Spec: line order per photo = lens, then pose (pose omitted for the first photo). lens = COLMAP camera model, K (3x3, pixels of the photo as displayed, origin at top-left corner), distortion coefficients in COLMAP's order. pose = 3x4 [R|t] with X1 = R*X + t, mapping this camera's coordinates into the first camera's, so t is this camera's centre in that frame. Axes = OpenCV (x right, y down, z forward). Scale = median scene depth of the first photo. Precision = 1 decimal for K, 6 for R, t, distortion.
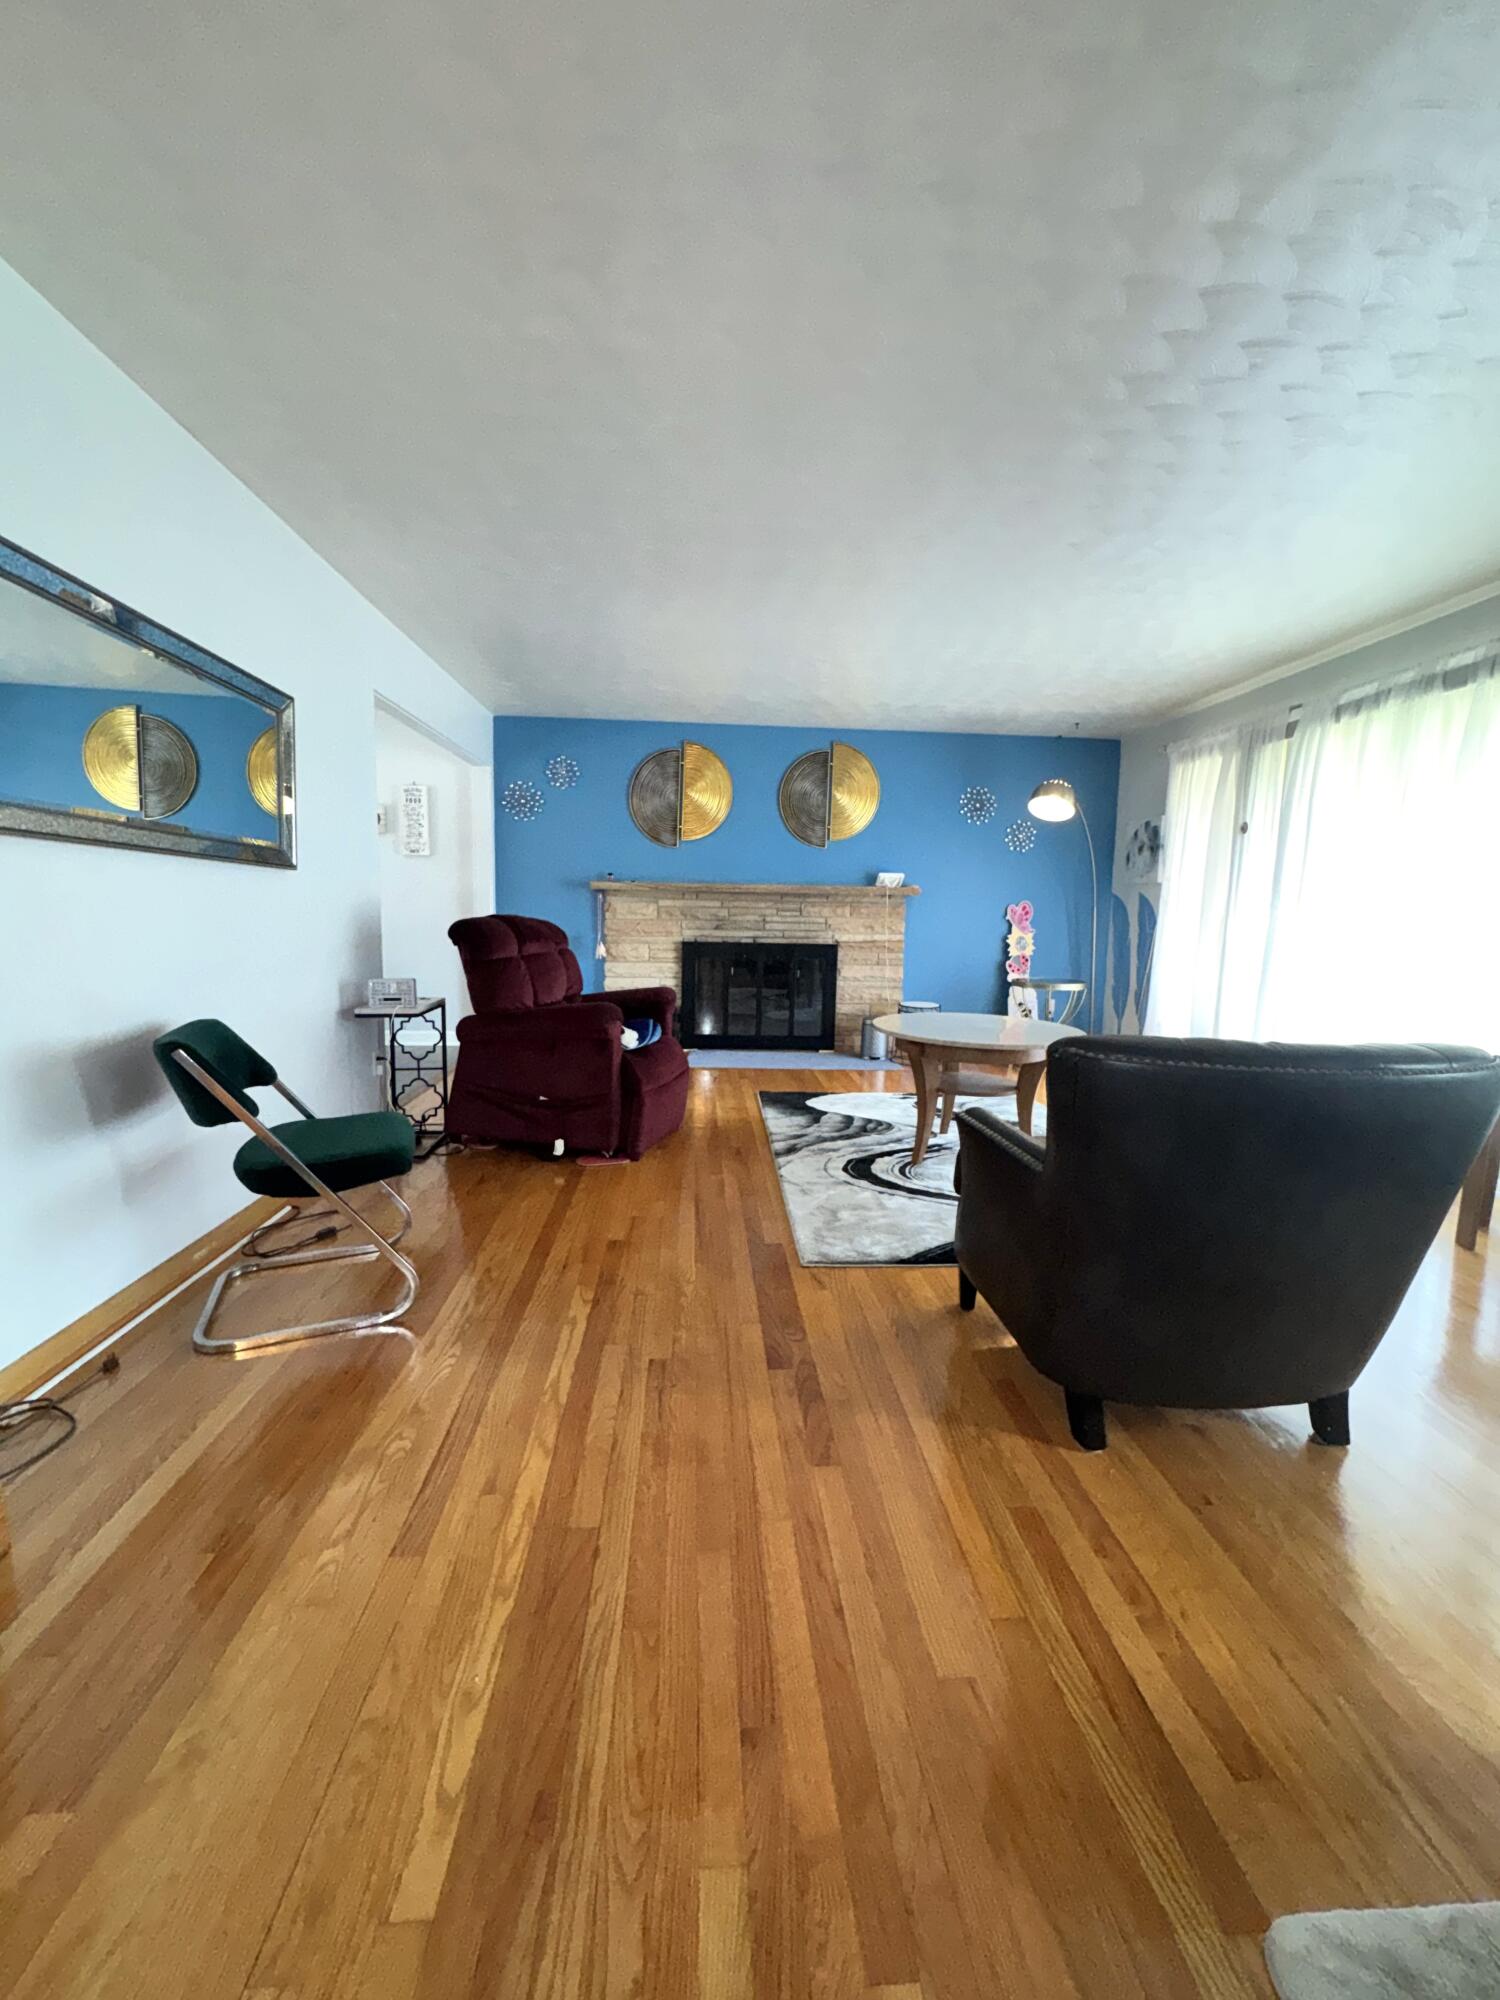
lens RADIAL K [[799.0, 0, 752.1], [0, 799.0, 1010.3], [0, 0, 1]] dist [-0.004303, -0.000296]
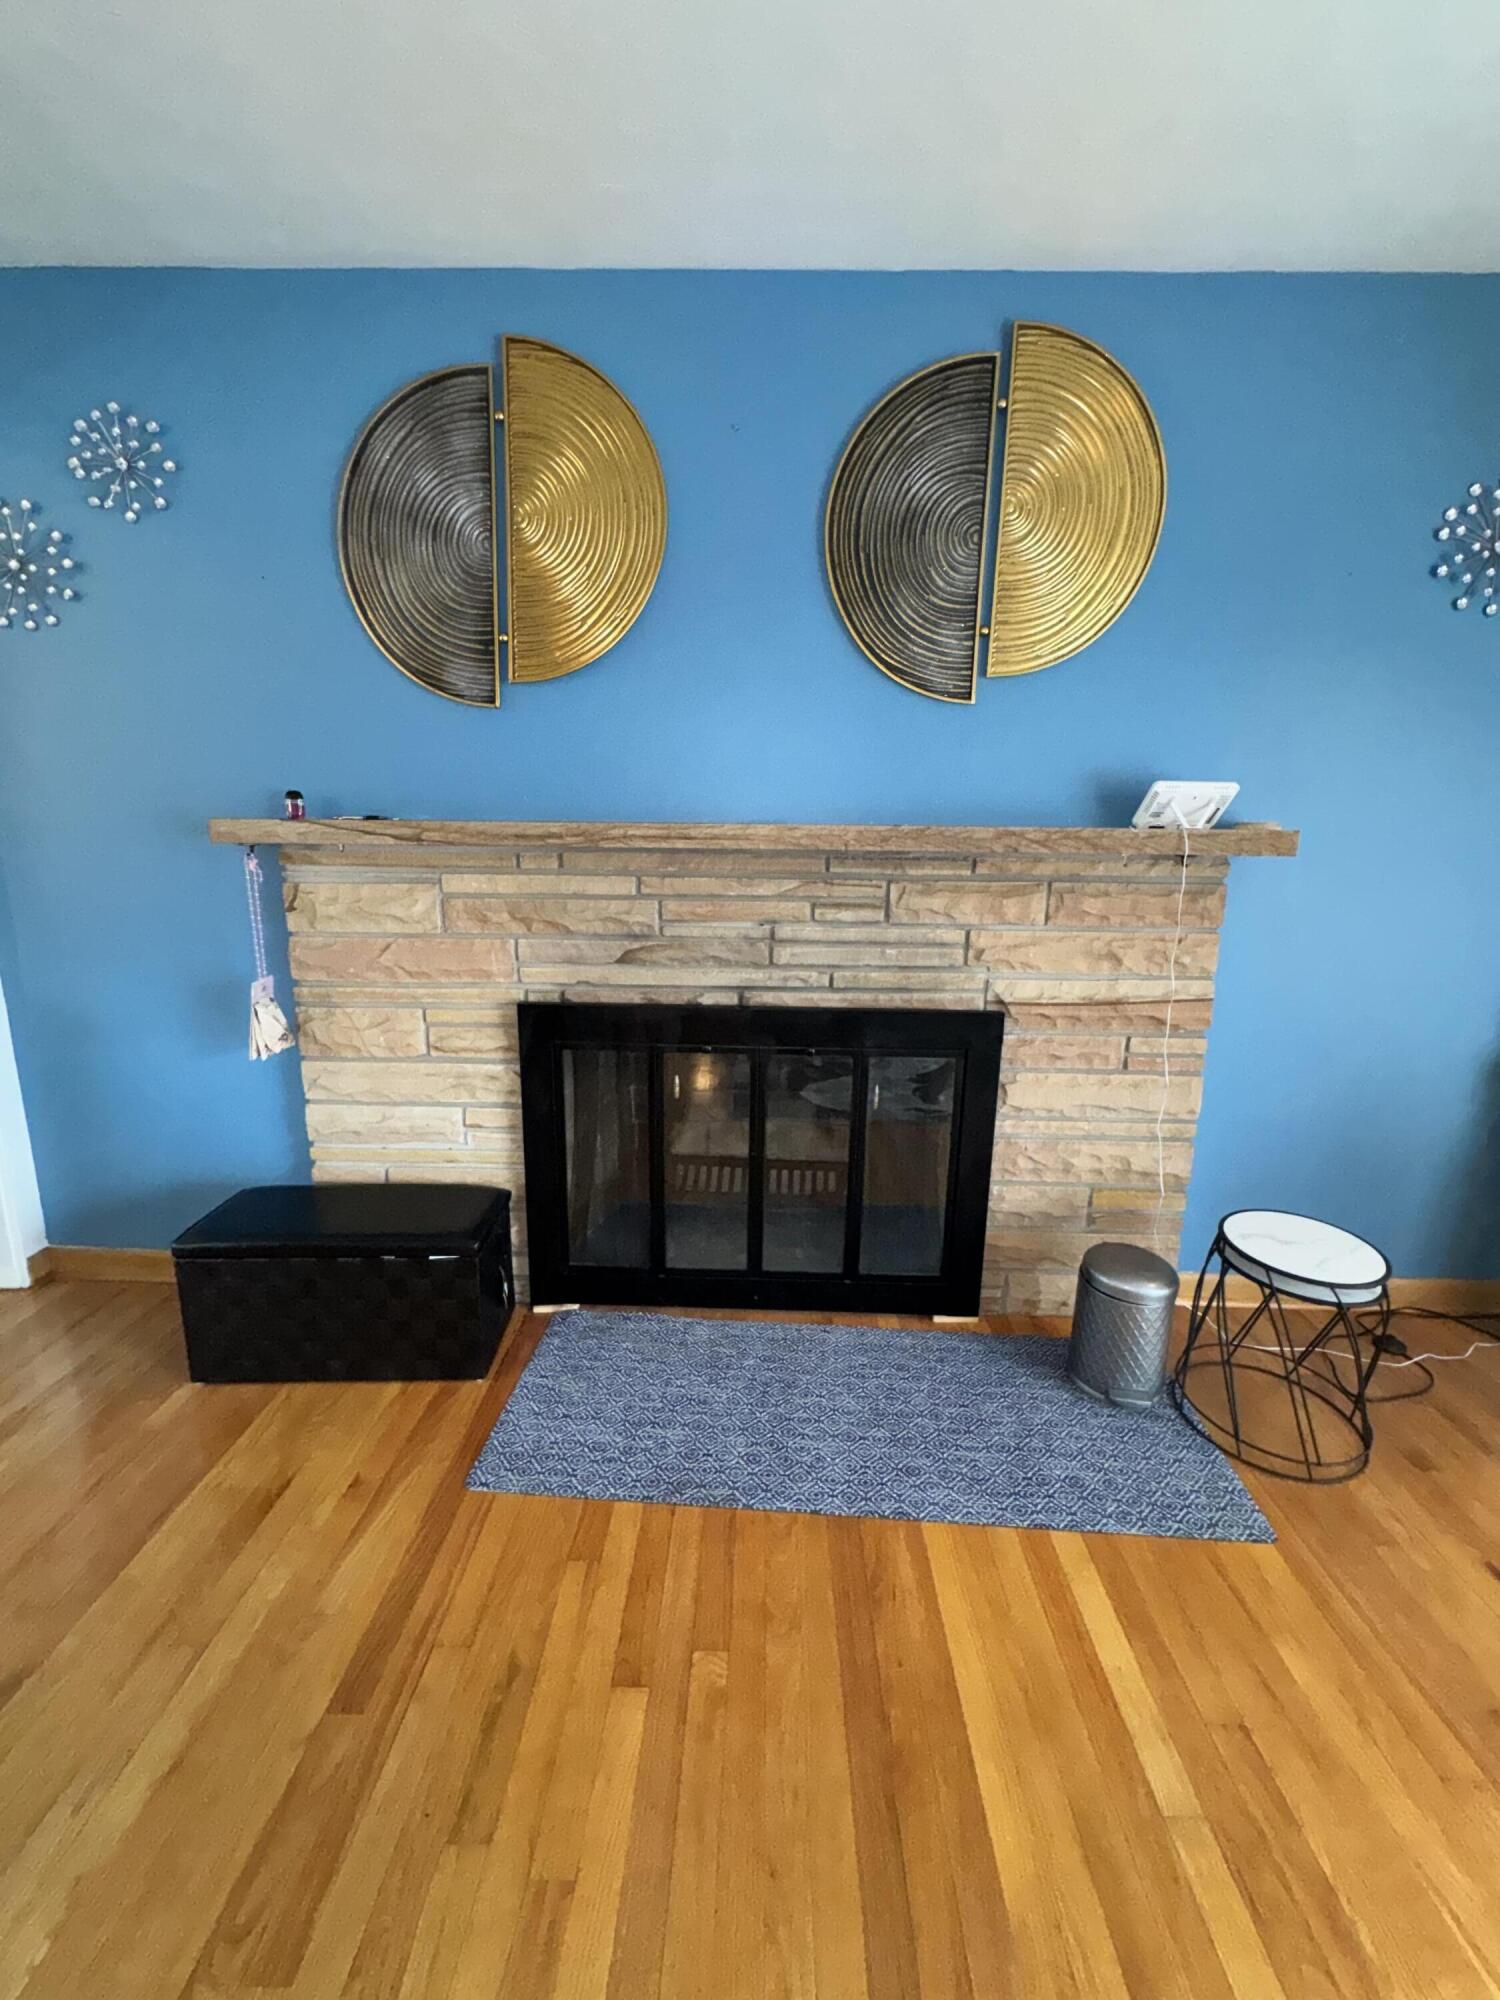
lens RADIAL K [[799.0, 0, 750.5], [0, 799.0, 1015.8], [0, 0, 1]] dist [-0.004303, -0.000296]
pose [[0.996326, 0.011886, -0.084816, 0.034441], [-0.006153, 0.997698, 0.067538, -0.103608], [0.085424, -0.066768, 0.994105, 0.685366]]
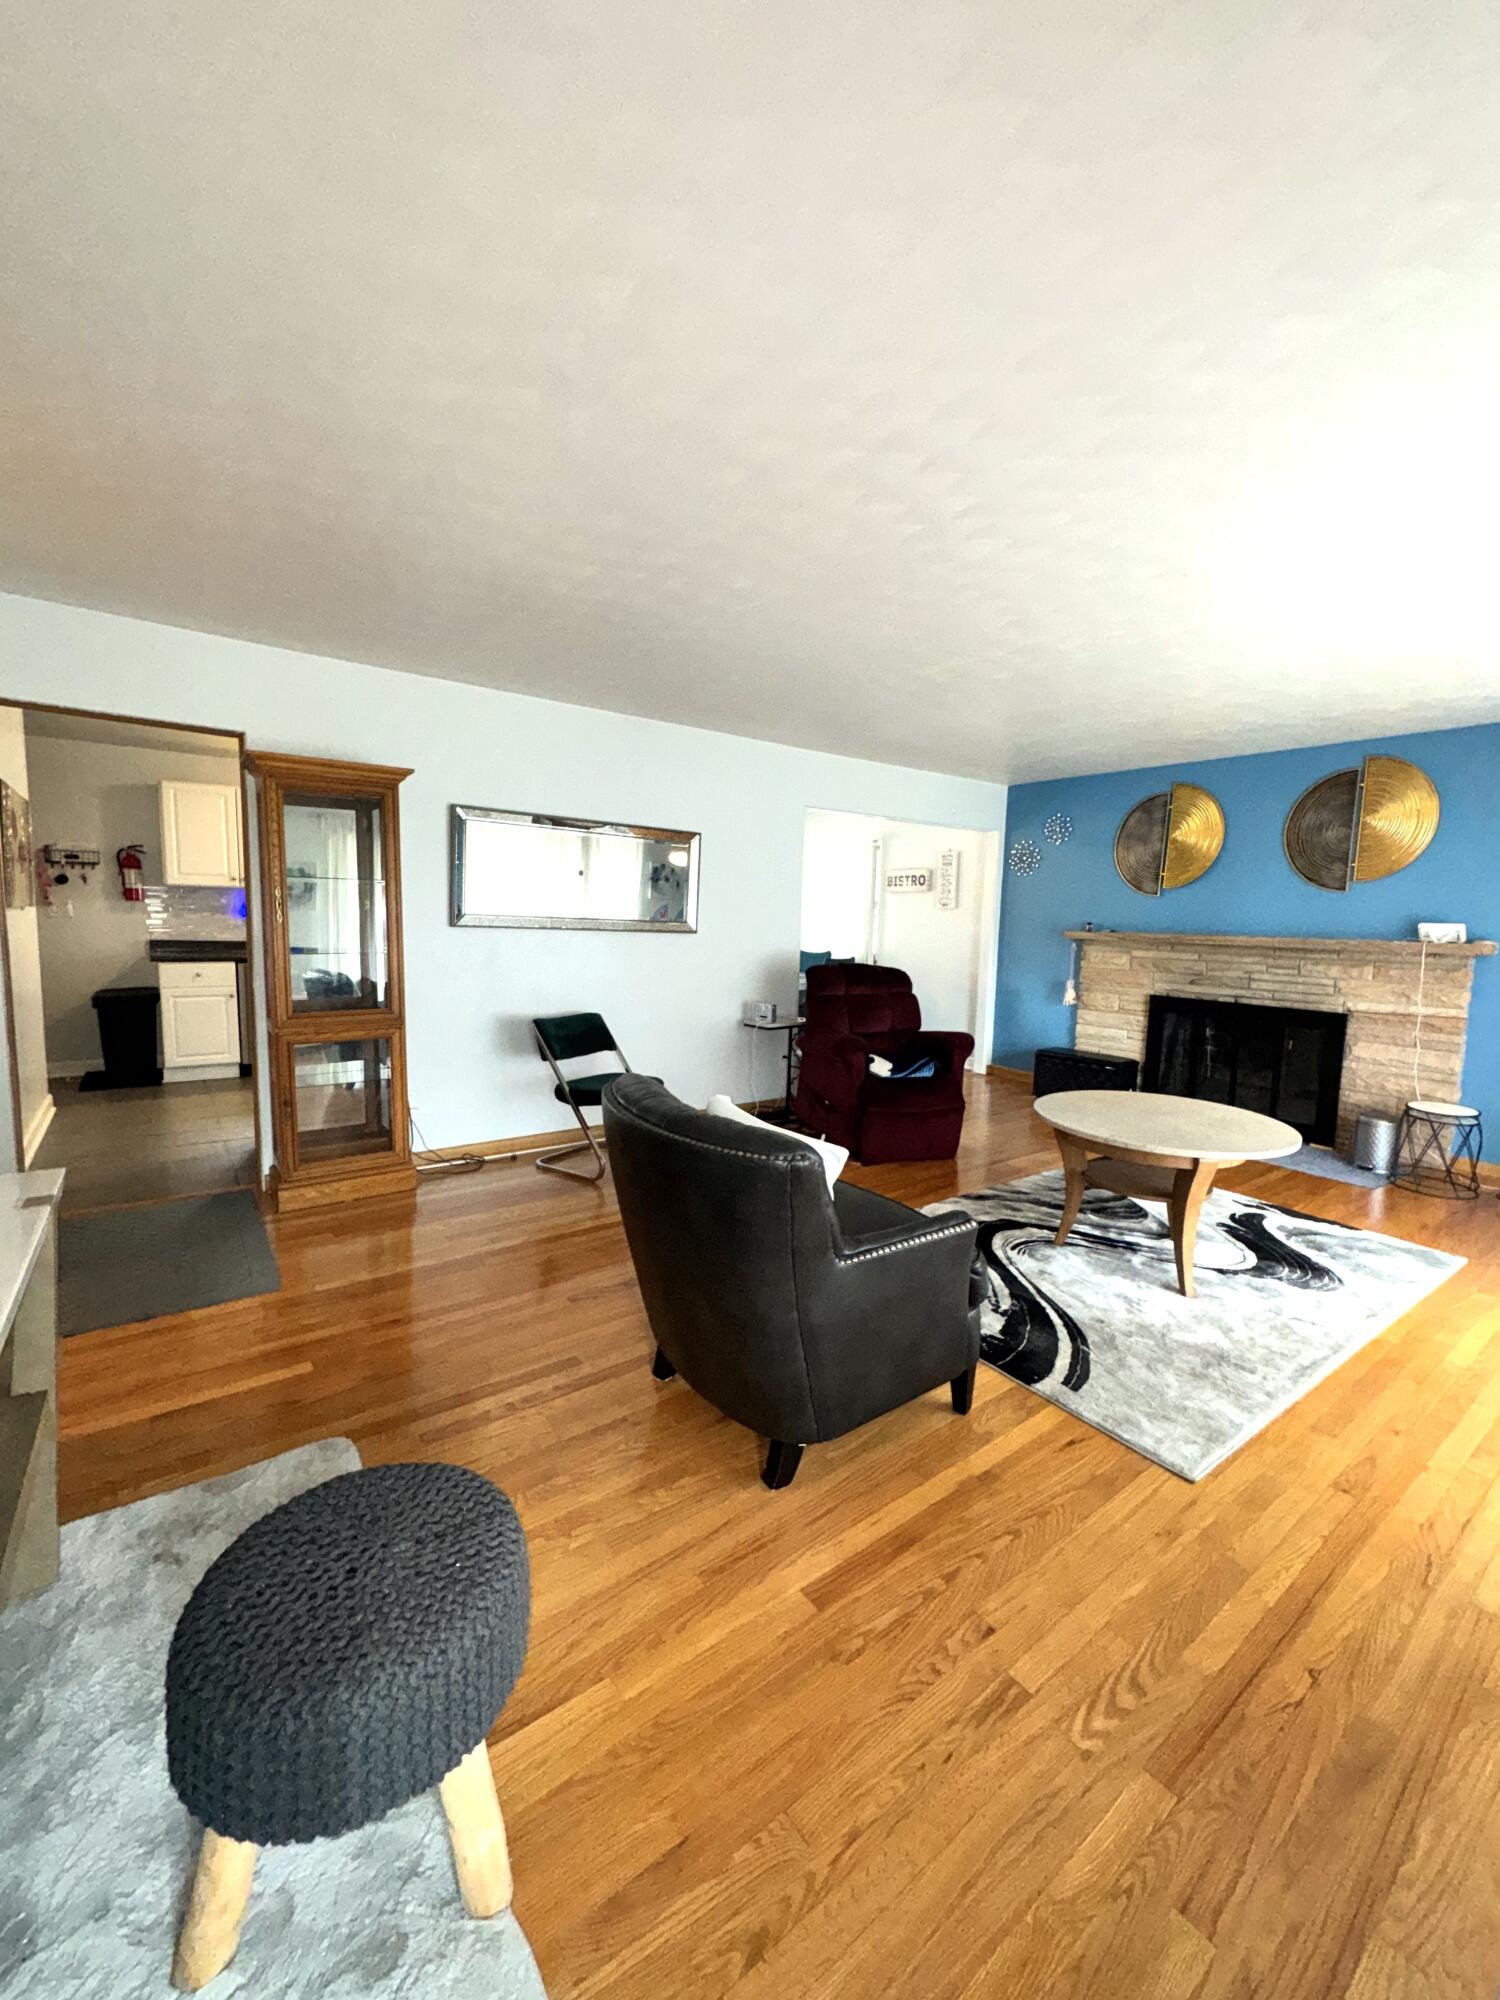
lens RADIAL K [[799.0, 0, 750.3], [0, 799.0, 1005.5], [0, 0, 1]] dist [-0.004303, -0.000296]
pose [[0.532807, 0.089831, -0.841455, 0.457673], [-0.123636, 0.991943, 0.027610, -0.040946], [0.837156, 0.089323, 0.539621, 0.093594]]
